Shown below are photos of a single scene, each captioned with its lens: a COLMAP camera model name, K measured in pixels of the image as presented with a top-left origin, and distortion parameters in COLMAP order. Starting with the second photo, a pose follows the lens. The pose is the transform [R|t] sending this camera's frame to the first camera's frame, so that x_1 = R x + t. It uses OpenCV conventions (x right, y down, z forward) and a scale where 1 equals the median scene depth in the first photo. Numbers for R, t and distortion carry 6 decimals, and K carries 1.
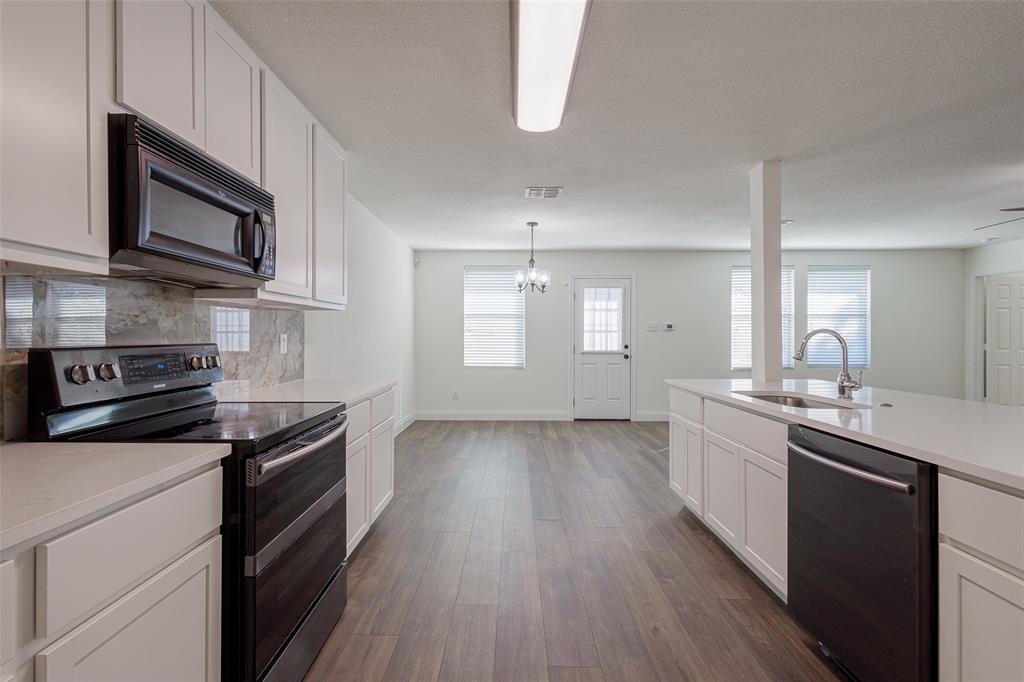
lens RADIAL K [[472.6, 0, 511.8], [0, 472.6, 338.9], [0, 0, 1]] dist [0.007292, -0.000437]
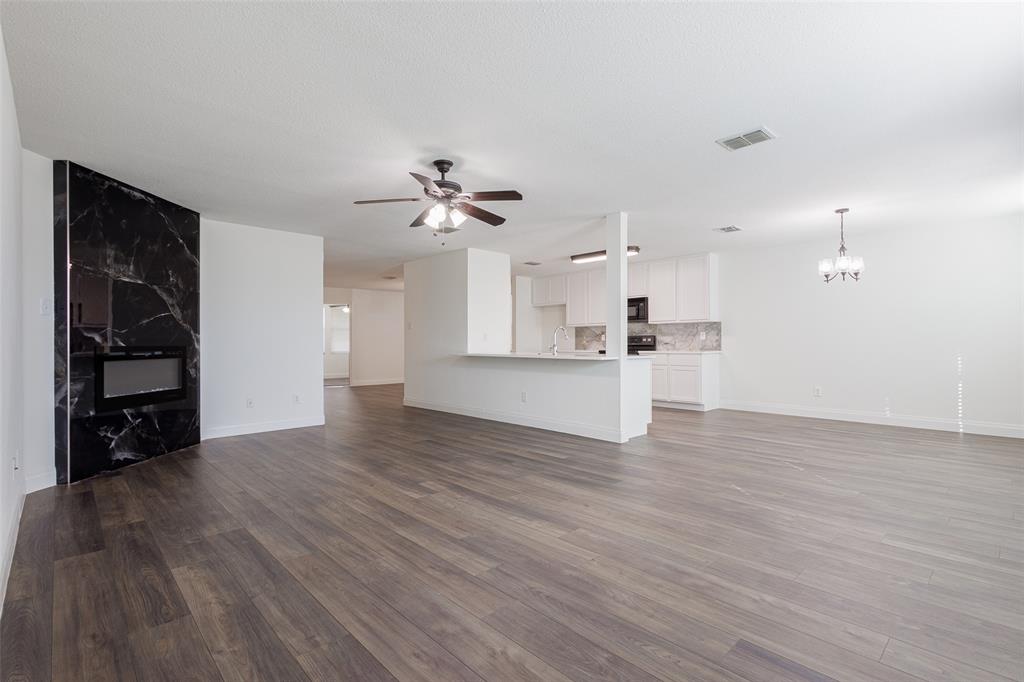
lens RADIAL K [[475.5, 0, 513.9], [0, 475.5, 343.9], [0, 0, 1]] dist [0.009727, 0.000172]
pose [[-0.716808, 0.000520, -0.697271, 0.915424], [-0.002579, 0.999991, 0.003397, 0.021405], [0.697266, 0.004233, -0.716800, 0.933833]]
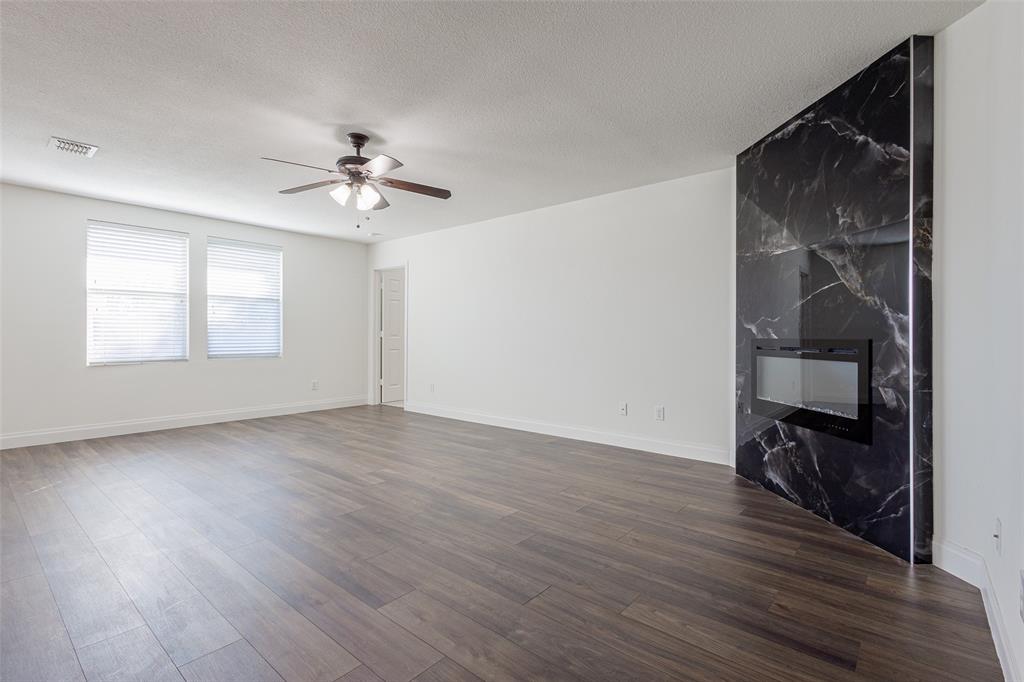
lens RADIAL K [[472.6, 0, 511.8], [0, 472.6, 338.9], [0, 0, 1]] dist [0.007292, -0.000437]
pose [[0.638212, -0.004420, 0.769848, 0.322696], [0.003880, 0.999989, 0.002524, 0.025464], [-0.769851, 0.001376, 0.638222, 0.059244]]
